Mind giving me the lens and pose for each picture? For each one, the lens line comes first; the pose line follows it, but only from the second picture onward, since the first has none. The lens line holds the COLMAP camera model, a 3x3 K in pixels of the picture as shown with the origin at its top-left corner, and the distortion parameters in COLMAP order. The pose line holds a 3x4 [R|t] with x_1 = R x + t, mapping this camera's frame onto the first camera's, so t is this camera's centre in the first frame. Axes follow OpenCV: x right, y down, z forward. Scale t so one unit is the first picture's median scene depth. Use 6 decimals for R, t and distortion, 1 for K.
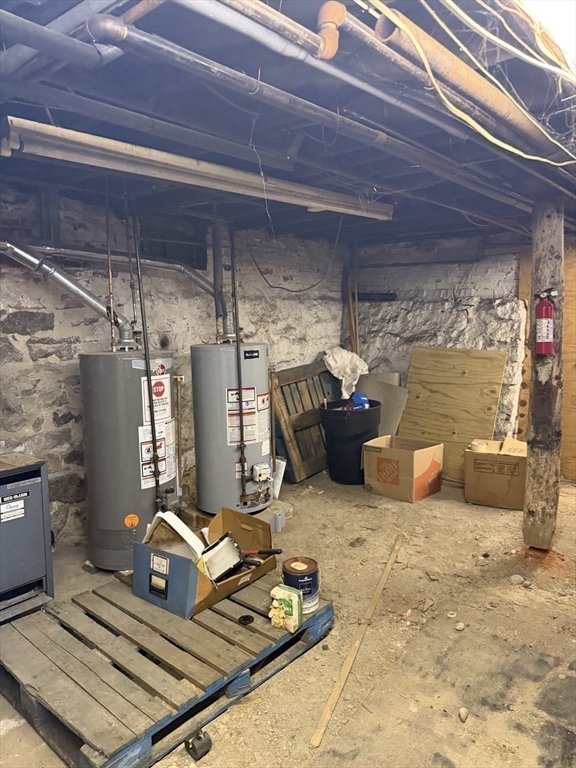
lens RADIAL K [[536.2, 0, 289.9], [0, 536.2, 380.2], [0, 0, 1]] dist [0.126840, -0.191054]
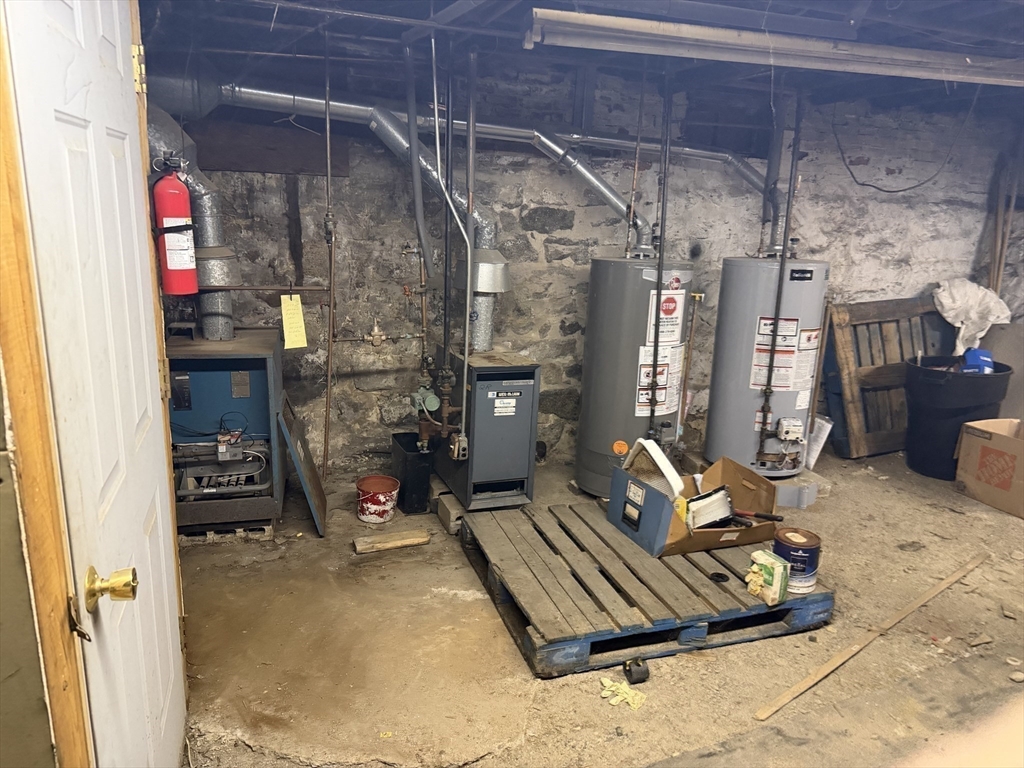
lens RADIAL K [[715.0, 0, 514.0], [0, 715.0, 381.2], [0, 0, 1]] dist [0.126840, -0.191054]
pose [[0.864385, 0.162328, -0.475907, 0.101488], [-0.111019, 0.984711, 0.134235, 0.007532], [0.490421, -0.063196, 0.869191, -0.112255]]
